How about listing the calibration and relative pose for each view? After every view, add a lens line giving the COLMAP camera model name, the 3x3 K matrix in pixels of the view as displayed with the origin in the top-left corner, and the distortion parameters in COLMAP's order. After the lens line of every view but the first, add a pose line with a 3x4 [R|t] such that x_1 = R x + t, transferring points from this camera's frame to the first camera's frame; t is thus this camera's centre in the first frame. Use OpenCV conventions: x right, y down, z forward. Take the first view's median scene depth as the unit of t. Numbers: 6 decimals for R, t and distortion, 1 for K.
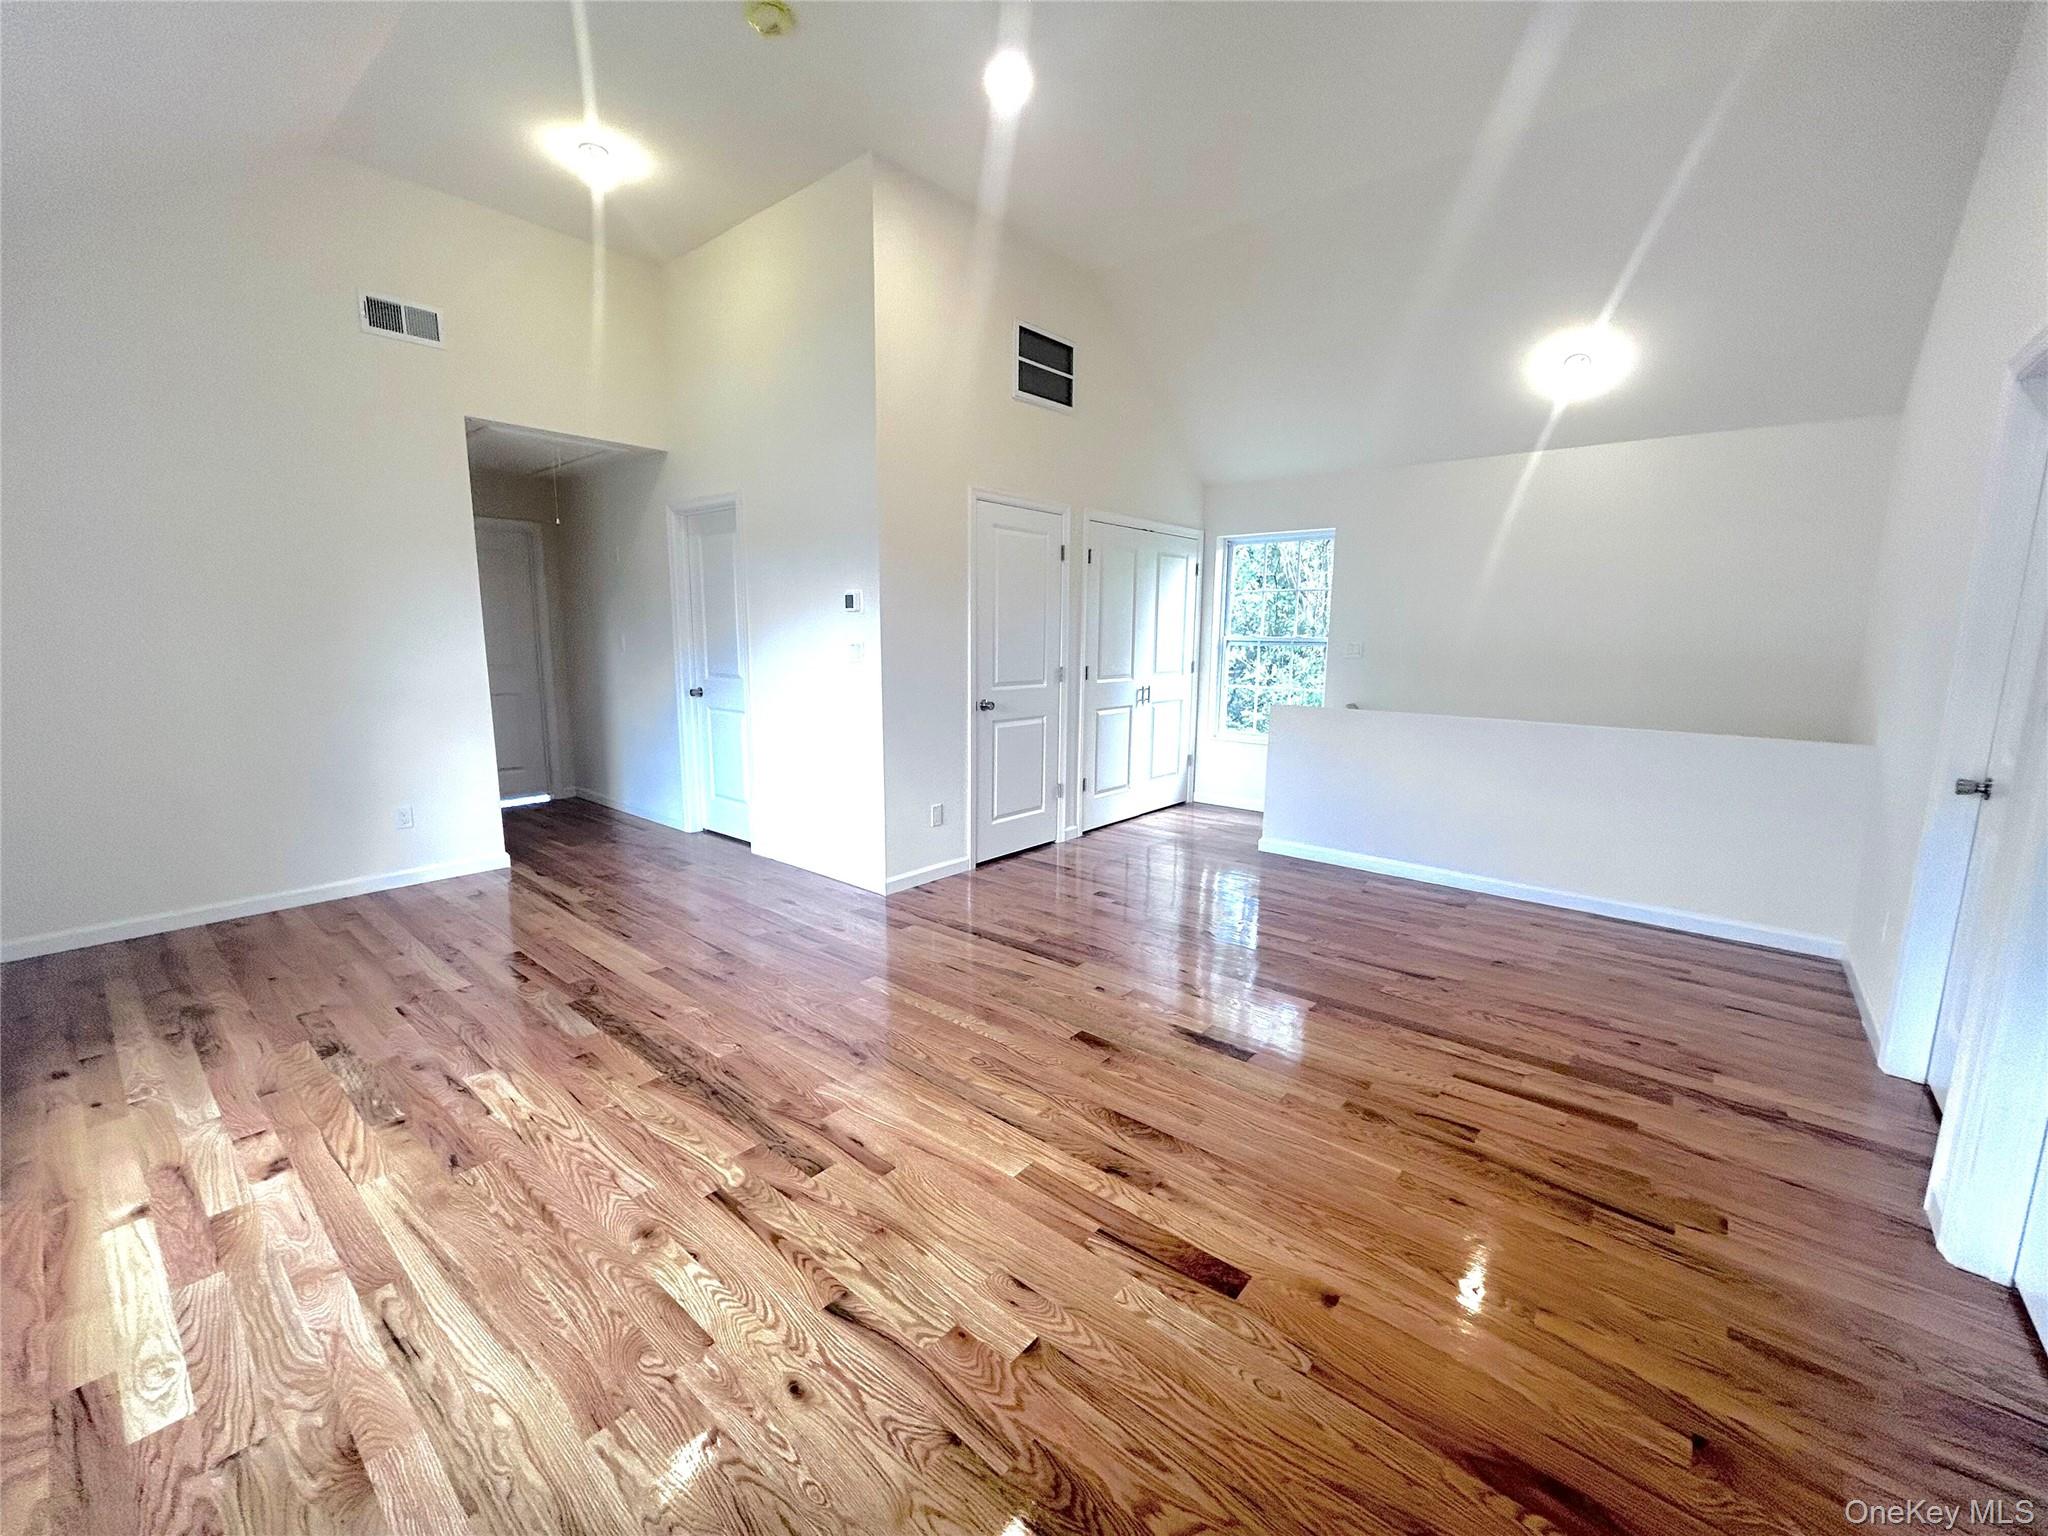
lens RADIAL K [[828.8, 0, 1021.6], [0, 828.8, 752.1], [0, 0, 1]] dist [-0.000695, -0.000016]
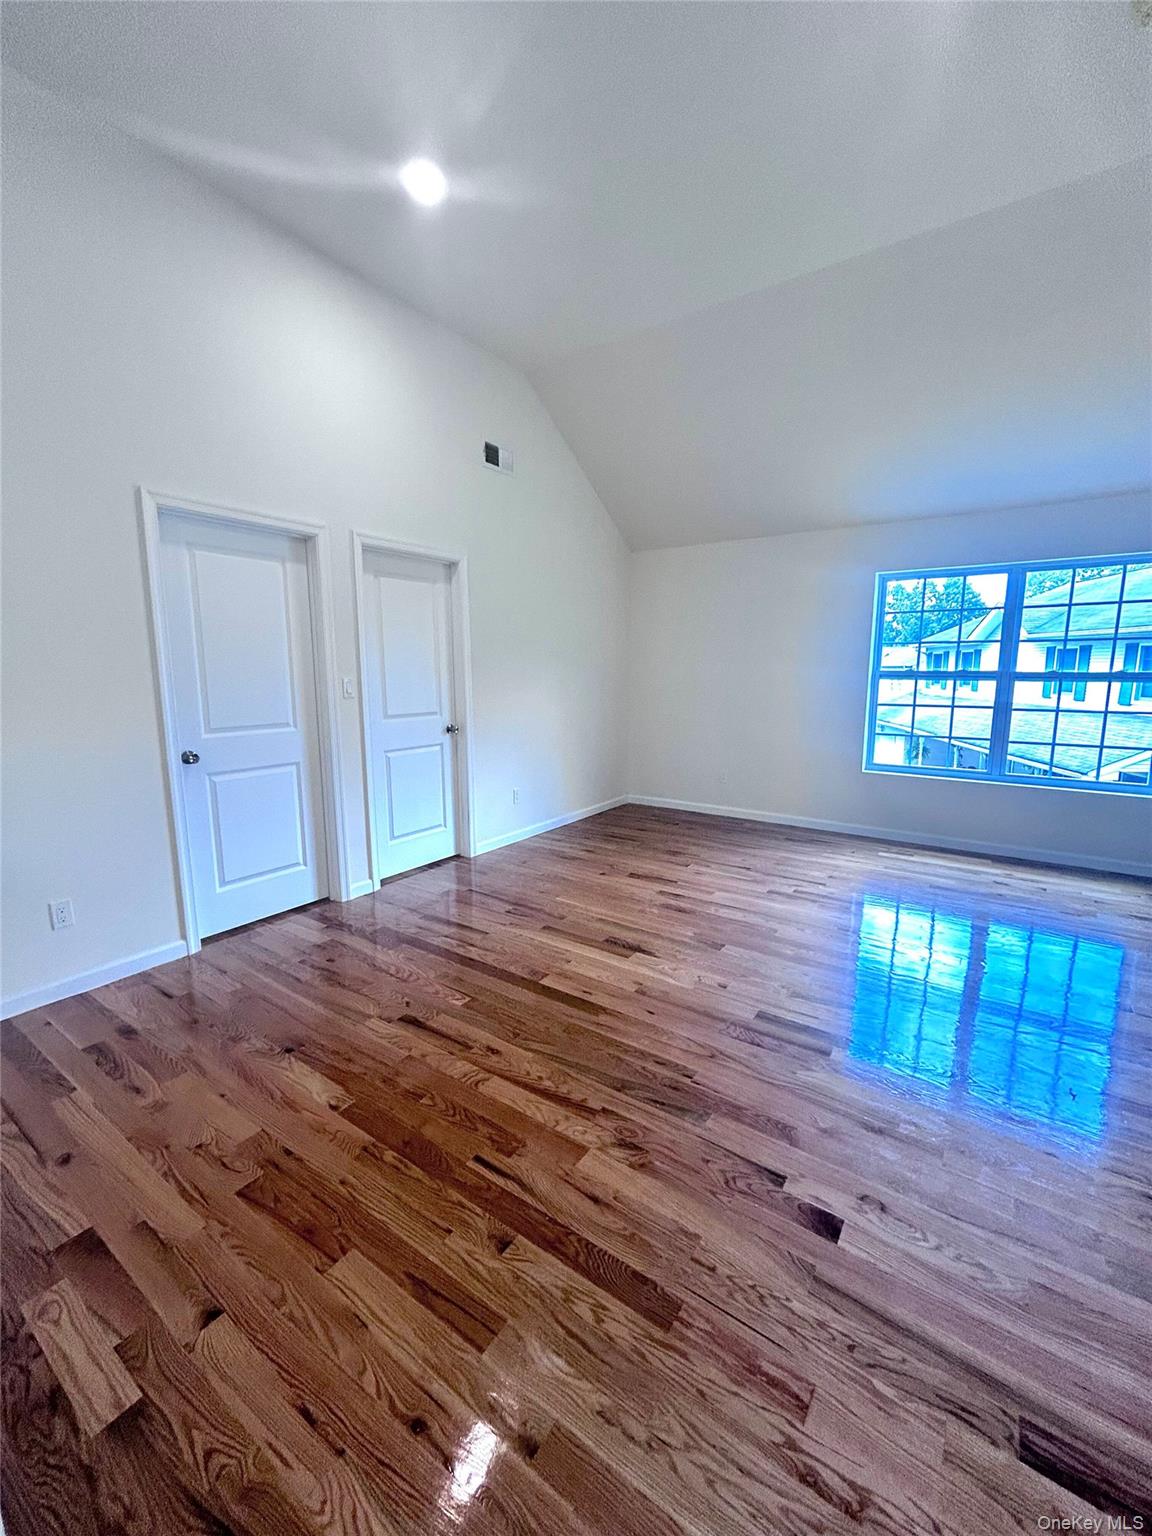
lens RADIAL K [[621.6, 0, 575.7], [0, 621.6, 768.0], [0, 0, 1]] dist [-0.000695, -0.000016]
pose [[-0.996242, 0.005097, -0.086465, 0.490023], [-0.021371, 0.952938, 0.302411, -0.333184], [0.083937, 0.303123, -0.949248, 2.270330]]
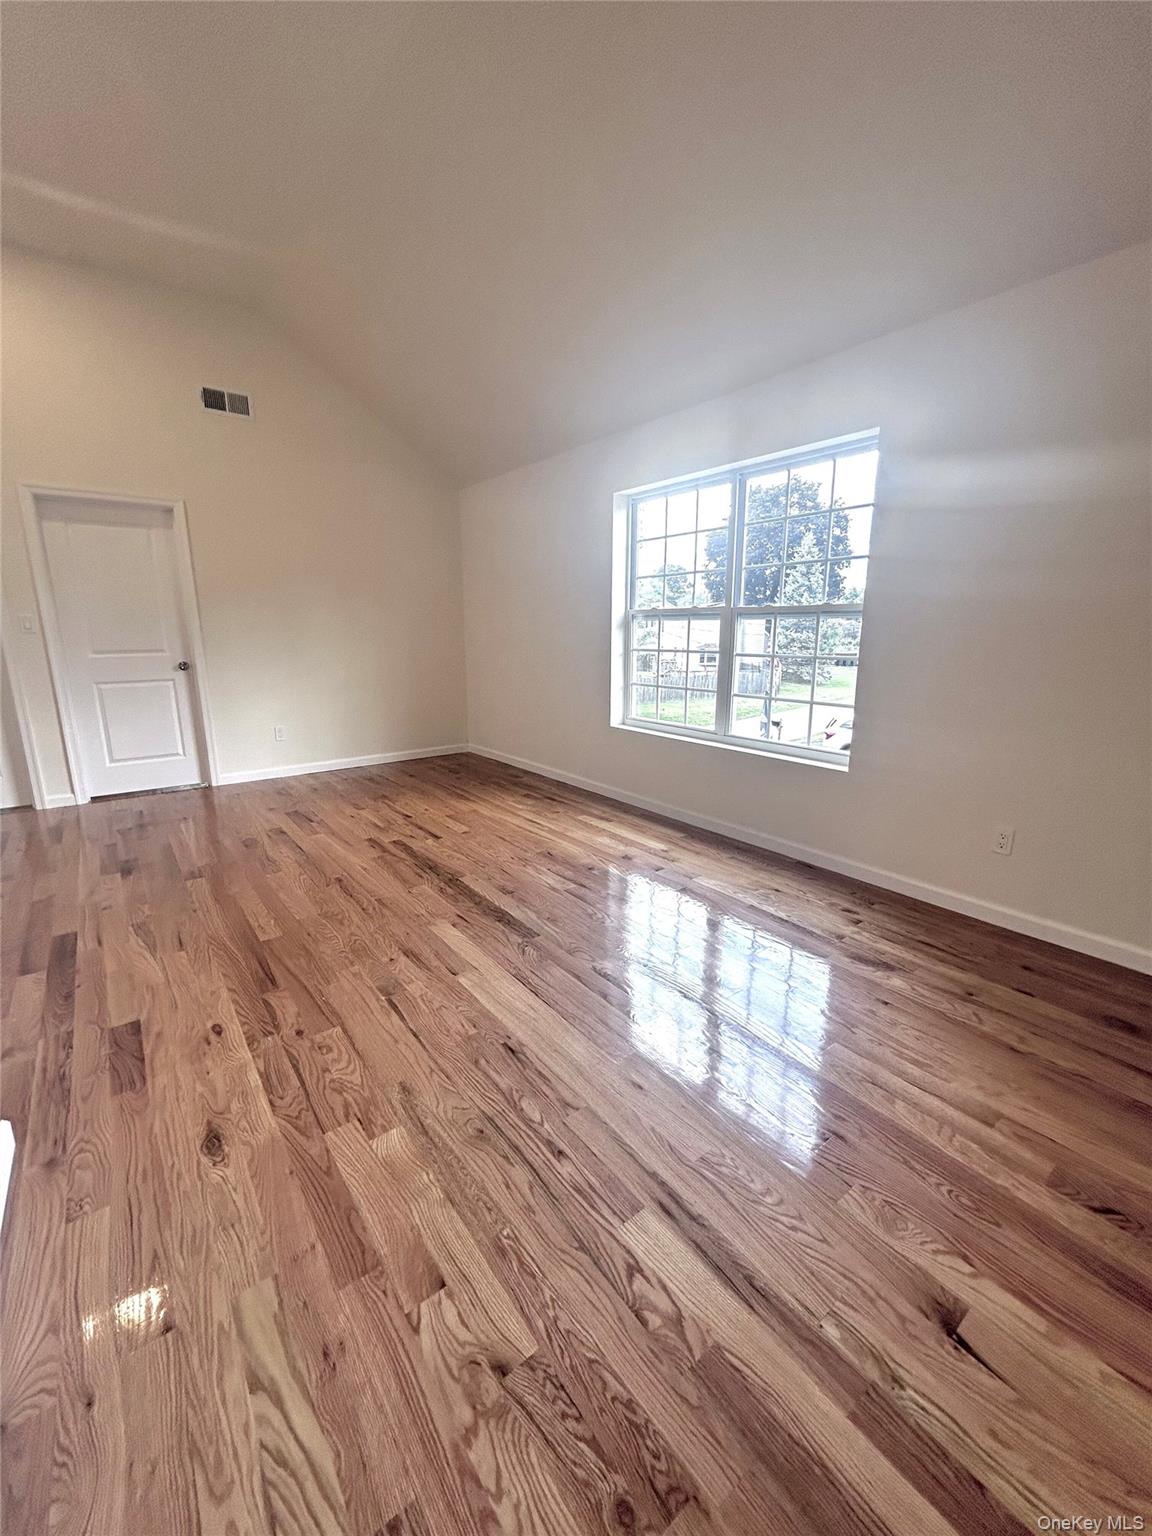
lens RADIAL K [[621.6, 0, 579.6], [0, 621.6, 764.6], [0, 0, 1]] dist [-0.000695, -0.000016]
pose [[-0.976364, -0.054168, 0.209233, -0.967239], [0.023986, 0.934946, 0.353978, -0.258363], [-0.214796, 0.350630, -0.911549, 2.112573]]
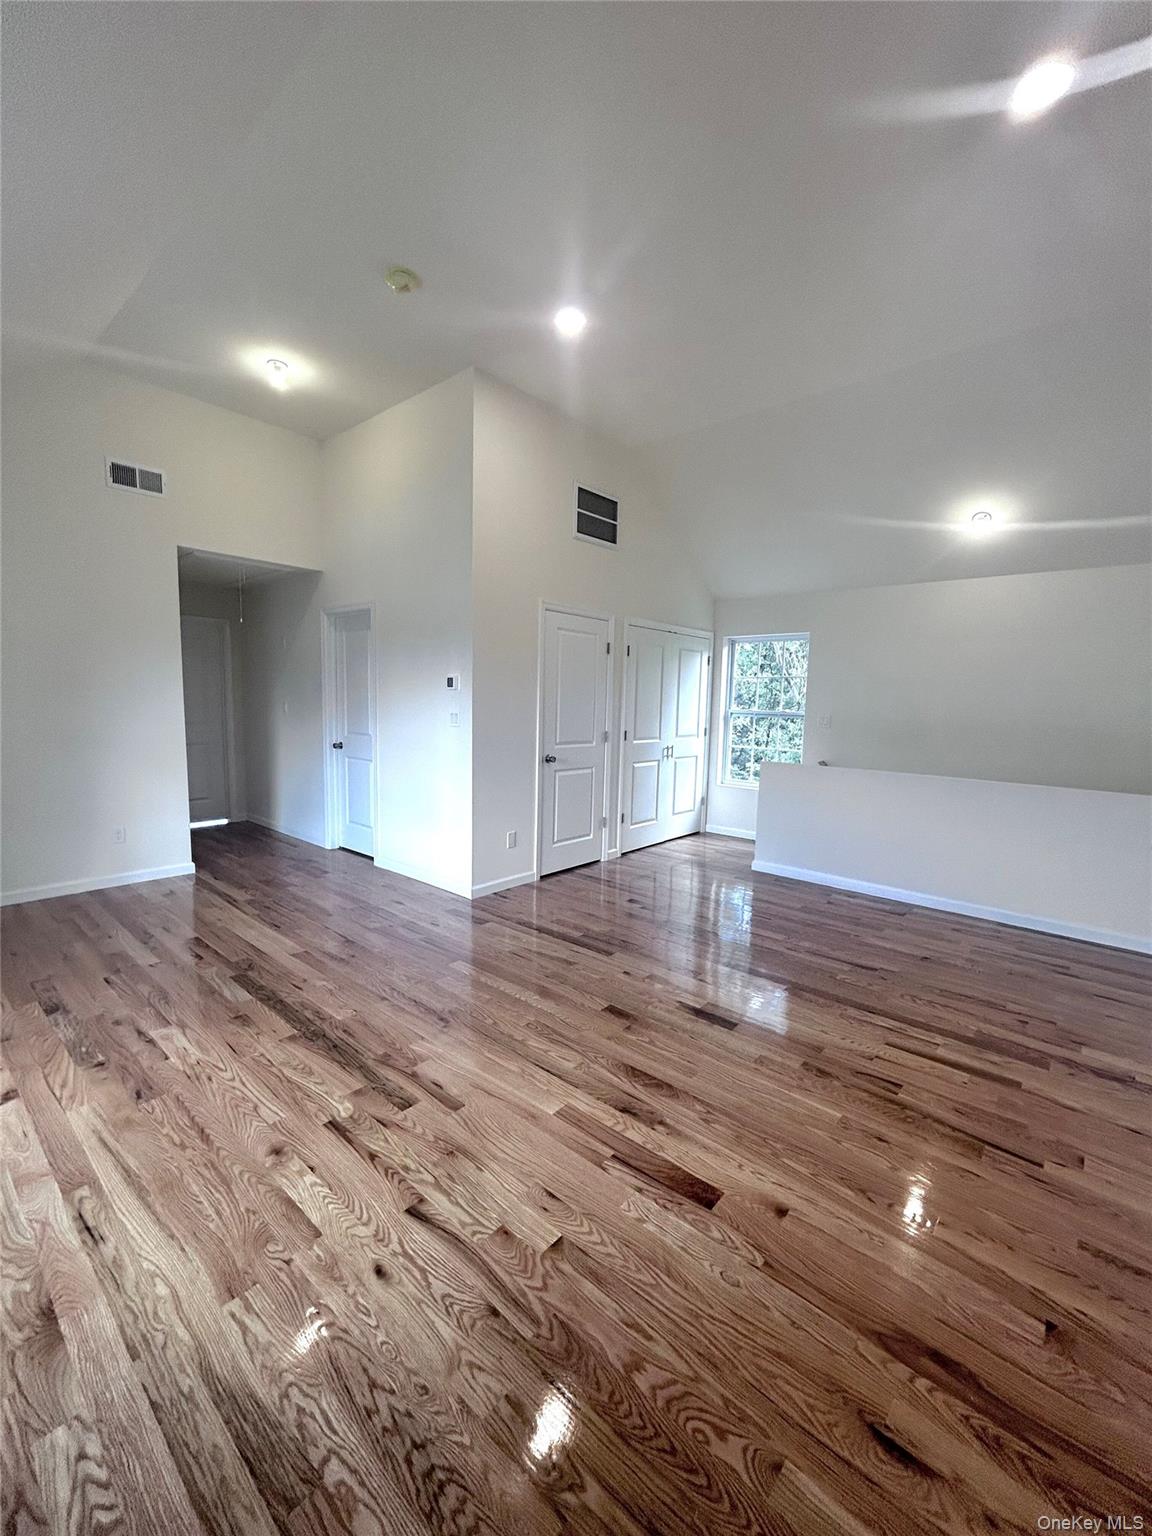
lens RADIAL K [[621.6, 0, 581.5], [0, 621.6, 757.5], [0, 0, 1]] dist [-0.000695, -0.000016]
pose [[0.999853, 0.015952, -0.006263, 0.030293], [-0.016259, 0.998482, -0.052627, -0.011894], [0.005414, 0.052721, 0.998595, -0.033136]]
